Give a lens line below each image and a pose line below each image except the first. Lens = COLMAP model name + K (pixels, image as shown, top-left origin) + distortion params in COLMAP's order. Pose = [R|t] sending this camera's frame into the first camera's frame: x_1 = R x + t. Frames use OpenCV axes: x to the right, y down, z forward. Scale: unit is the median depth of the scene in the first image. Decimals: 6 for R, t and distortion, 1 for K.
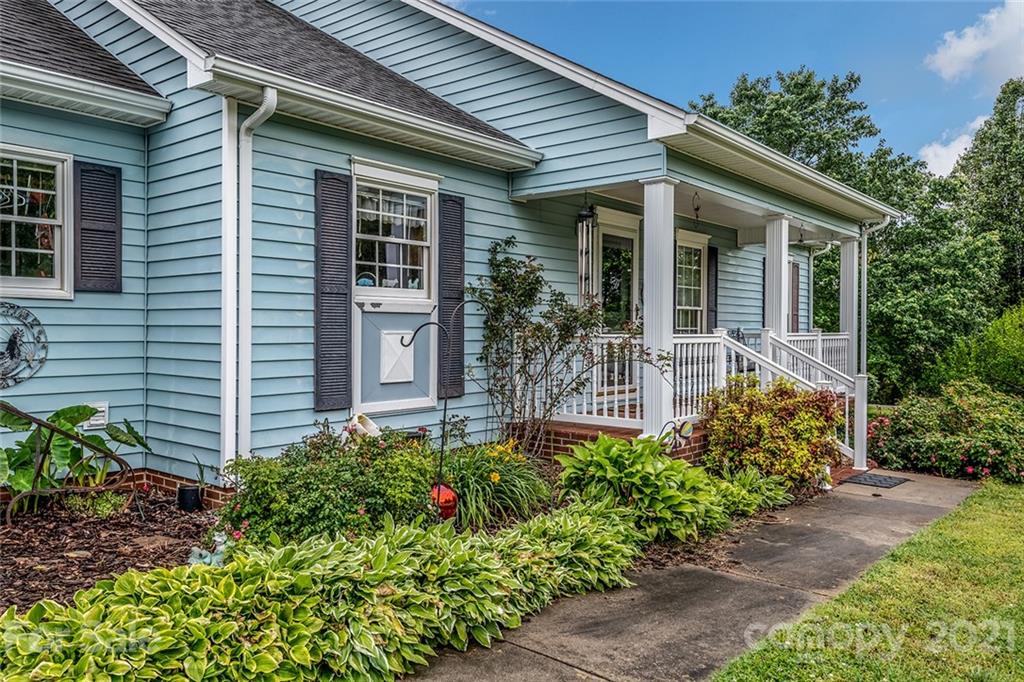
lens RADIAL K [[762.0, 0, 514.6], [0, 762.0, 340.6], [0, 0, 1]] dist [-0.005972, -0.001412]
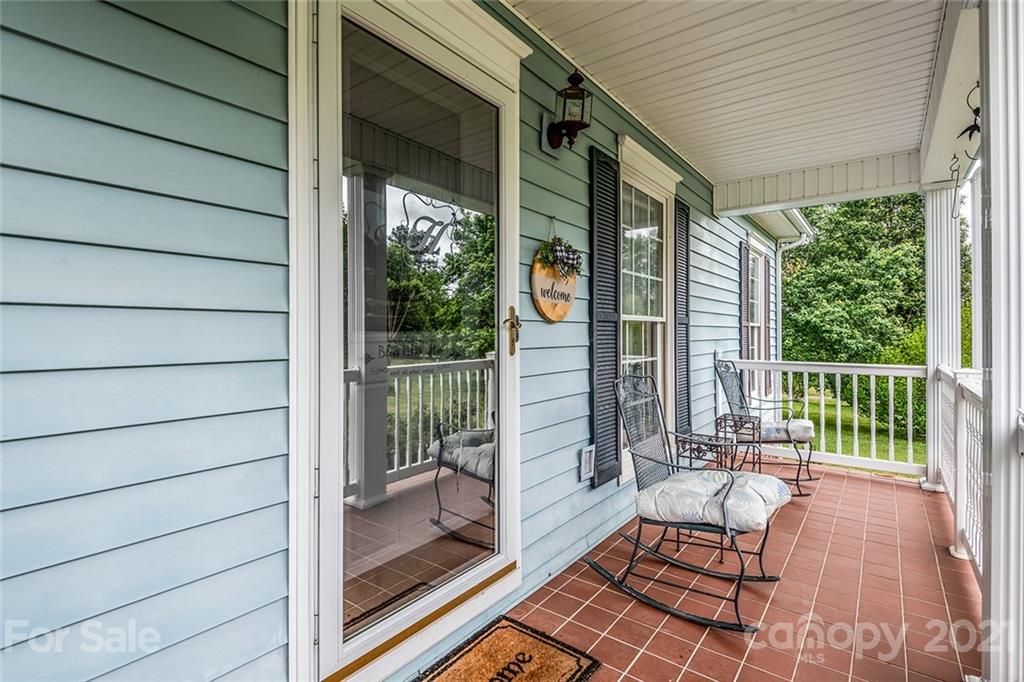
lens RADIAL K [[489.2, 0, 513.7], [0, 489.2, 338.7], [0, 0, 1]] dist [-0.005519, -0.001990]
pose [[0.999507, -0.006974, 0.030613, 0.072770], [0.007083, 0.999969, -0.003440, -0.015689], [-0.030588, 0.003656, 0.999525, 0.368048]]
